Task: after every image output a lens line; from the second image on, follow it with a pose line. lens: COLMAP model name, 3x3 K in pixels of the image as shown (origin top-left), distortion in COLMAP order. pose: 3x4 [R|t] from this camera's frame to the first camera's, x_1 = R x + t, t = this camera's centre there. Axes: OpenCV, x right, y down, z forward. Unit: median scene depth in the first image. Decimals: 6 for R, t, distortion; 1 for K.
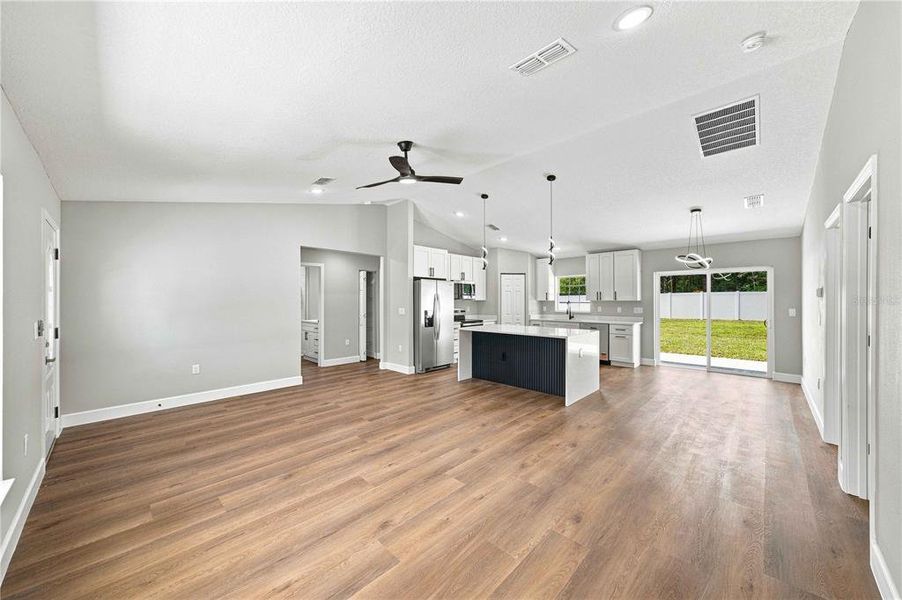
lens RADIAL K [[330.0, 0, 452.2], [0, 330.0, 300.5], [0, 0, 1]] dist [0.006551, 0.000000]
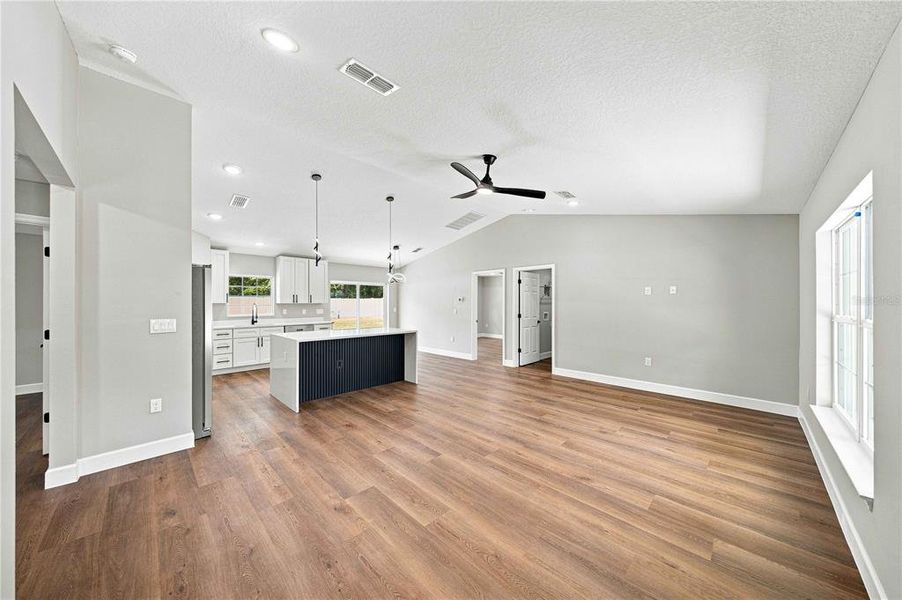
lens RADIAL K [[303.4, 0, 455.0], [0, 303.4, 303.1], [0, 0, 1]] dist [0.002386, 0.000062]
pose [[0.007860, -0.000695, 0.999969, -0.944343], [0.001437, 0.999999, 0.000684, -0.000325], [-0.999968, 0.001431, 0.007861, 0.923175]]
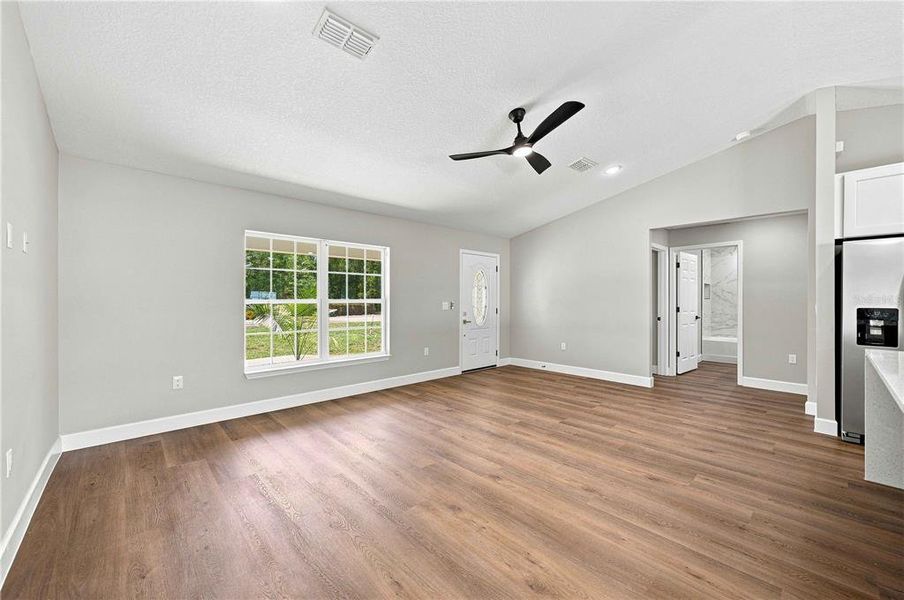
lens RADIAL K [[353.0, 0, 453.6], [0, 353.0, 298.8], [0, 0, 1]] dist [0.001236, 0.000355]
pose [[-0.056698, -0.002834, -0.998387, 0.700137], [-0.002154, 0.999994, -0.002717, 0.030874], [0.998389, 0.001996, -0.056704, 0.736710]]
